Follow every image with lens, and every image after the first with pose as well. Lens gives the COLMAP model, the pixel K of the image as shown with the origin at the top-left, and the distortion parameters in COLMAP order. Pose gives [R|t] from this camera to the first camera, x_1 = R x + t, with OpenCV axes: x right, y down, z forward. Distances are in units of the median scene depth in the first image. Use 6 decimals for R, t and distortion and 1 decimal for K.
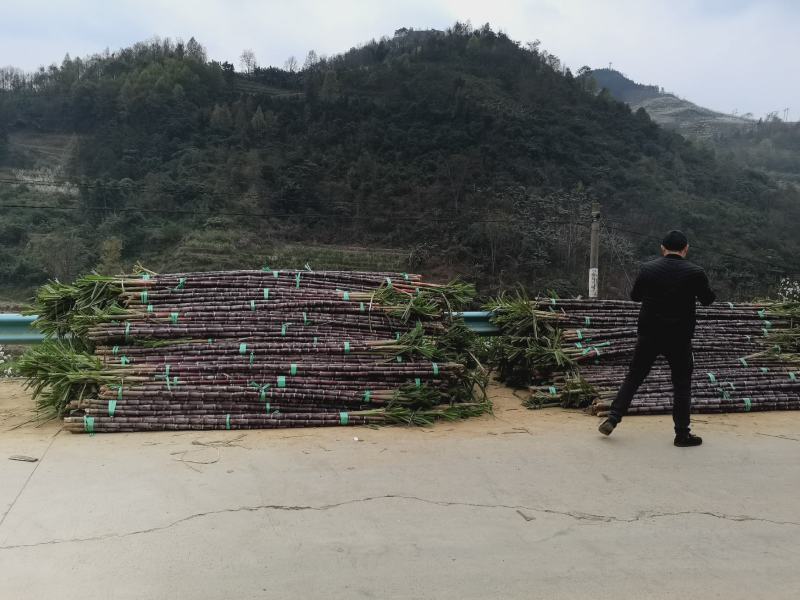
lens RADIAL K [[618.0, 0, 401.6], [0, 618.0, 309.5], [0, 0, 1]] dist [0.061873, -0.051107]
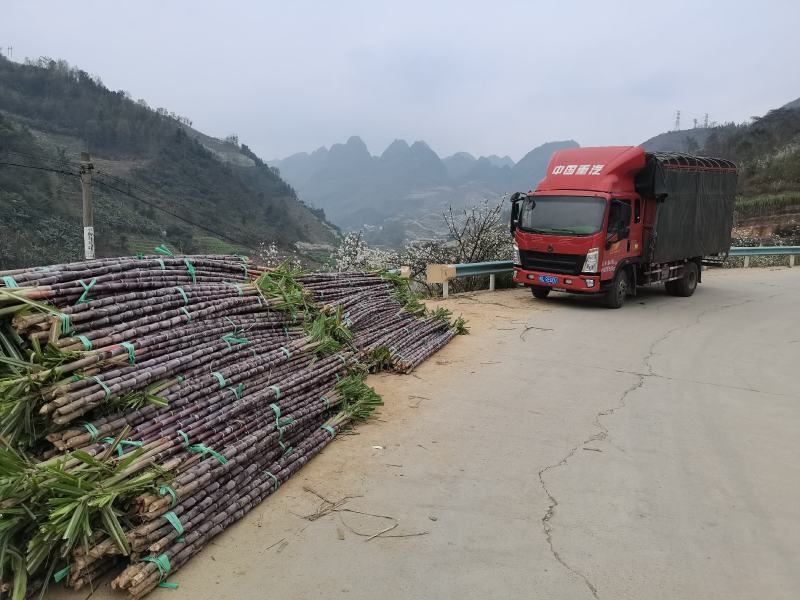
lens RADIAL K [[618.0, 0, 401.6], [0, 618.0, 309.5], [0, 0, 1]] dist [0.061873, -0.051107]
pose [[0.422061, -0.097410, 0.901319, -0.317320], [0.014304, 0.994802, 0.100815, -0.032640], [-0.906454, -0.029657, 0.421261, 0.218131]]
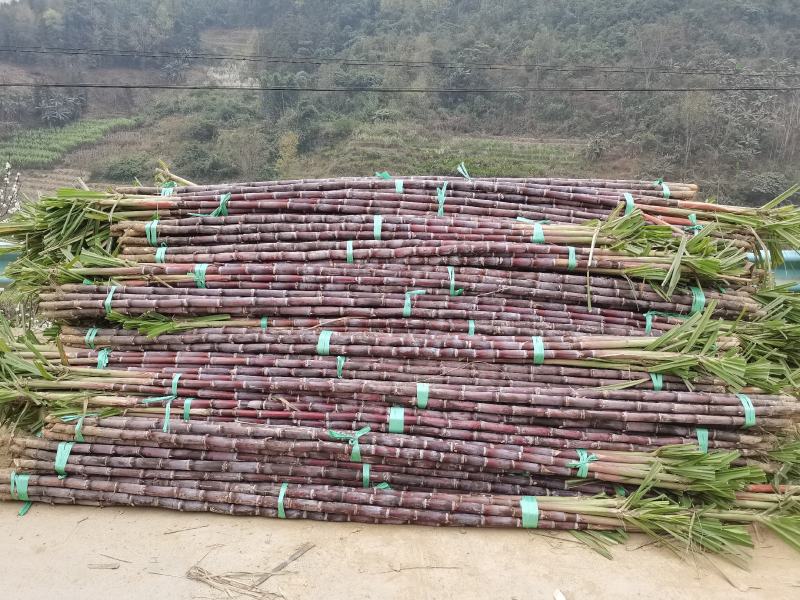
lens RADIAL K [[618.0, 0, 401.6], [0, 618.0, 309.5], [0, 0, 1]] dist [0.061873, -0.051107]
pose [[0.965163, 0.055561, -0.255681, -0.029491], [-0.012094, 0.985623, 0.168528, -0.019232], [0.261368, -0.159565, 0.951959, 0.225192]]
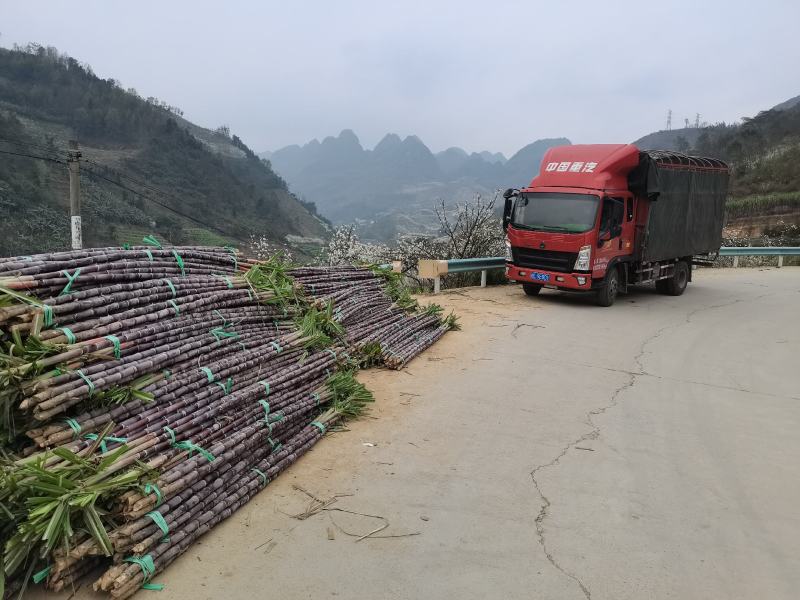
lens RADIAL K [[618.0, 0, 401.6], [0, 618.0, 309.5], [0, 0, 1]] dist [0.061873, -0.051107]
pose [[0.409011, -0.099235, 0.907118, -0.313096], [-0.001175, 0.994011, 0.109271, -0.032593], [-0.912529, -0.045759, 0.406445, 0.221818]]
